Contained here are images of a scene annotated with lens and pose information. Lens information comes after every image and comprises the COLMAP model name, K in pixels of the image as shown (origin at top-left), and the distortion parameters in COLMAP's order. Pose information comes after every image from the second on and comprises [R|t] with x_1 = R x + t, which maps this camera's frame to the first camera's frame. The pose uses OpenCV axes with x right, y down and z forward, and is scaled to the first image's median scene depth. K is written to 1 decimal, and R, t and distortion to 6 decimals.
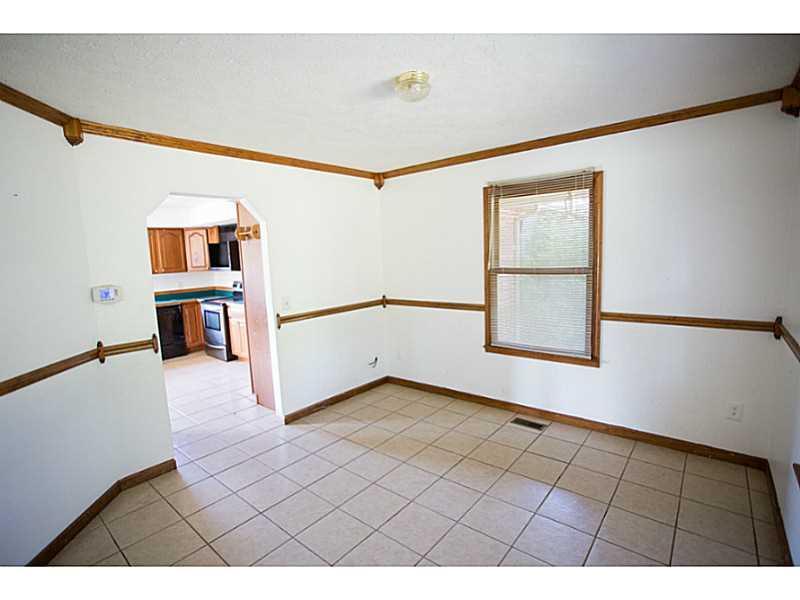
lens RADIAL K [[388.7, 0, 394.5], [0, 388.7, 300.4], [0, 0, 1]] dist [-0.046326, 0.010849]
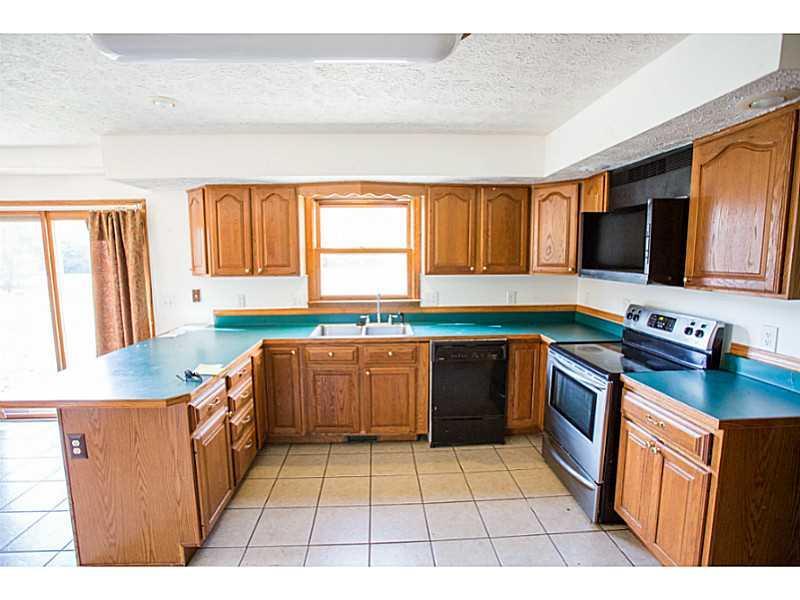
lens RADIAL K [[388.7, 0, 394.7], [0, 388.7, 301.7], [0, 0, 1]] dist [-0.046326, 0.010849]
pose [[0.674814, 0.116318, -0.728763, -0.322745], [-0.107388, 0.992467, 0.058970, -0.055302], [0.730133, 0.038466, 0.682222, 0.597454]]
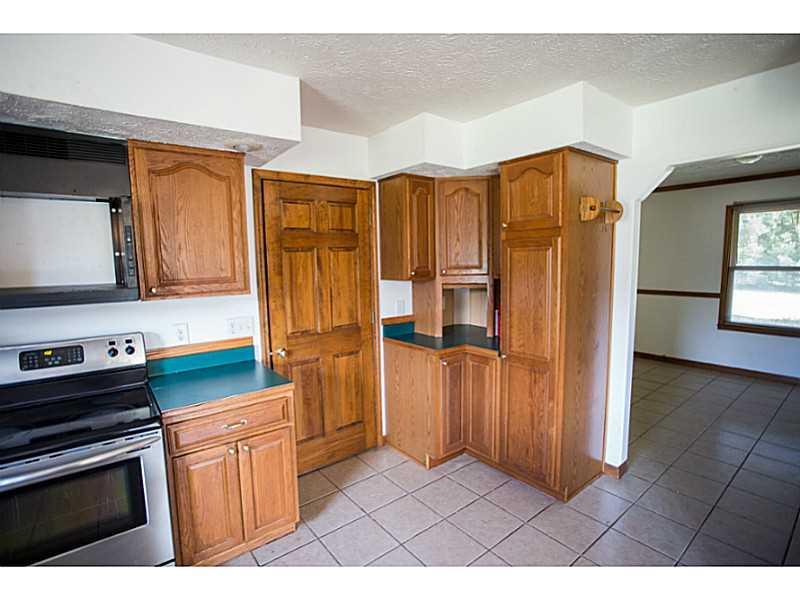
lens RADIAL K [[388.7, 0, 401.7], [0, 388.7, 297.0], [0, 0, 1]] dist [-0.046326, 0.010849]
pose [[0.214594, -0.070056, 0.974188, -0.649565], [0.133242, 0.990199, 0.041857, -0.063083], [-0.967572, 0.120820, 0.221826, 0.743063]]
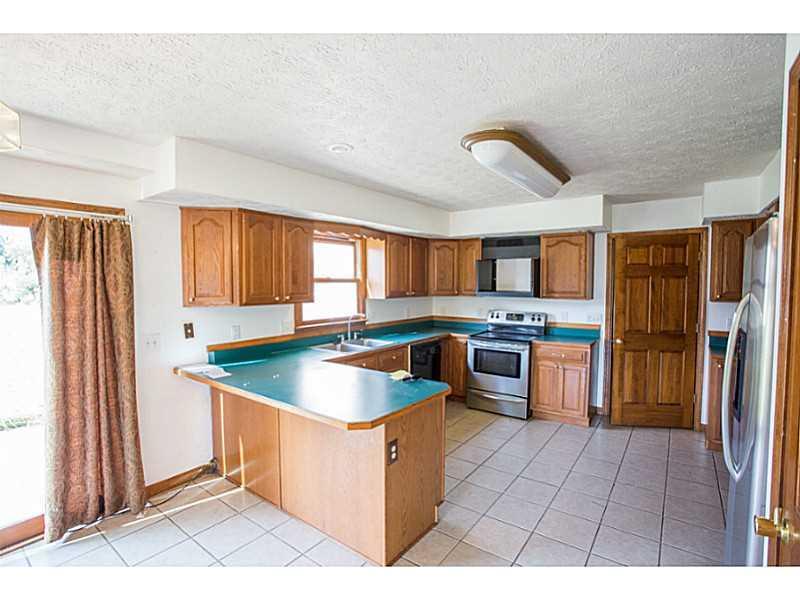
lens RADIAL K [[388.7, 0, 397.1], [0, 388.7, 300.3], [0, 0, 1]] dist [-0.046326, 0.010849]
pose [[0.998477, 0.030052, 0.046275, -0.713483], [-0.026274, 0.996434, -0.080179, -0.003439], [-0.048520, 0.078841, 0.995706, 0.268899]]
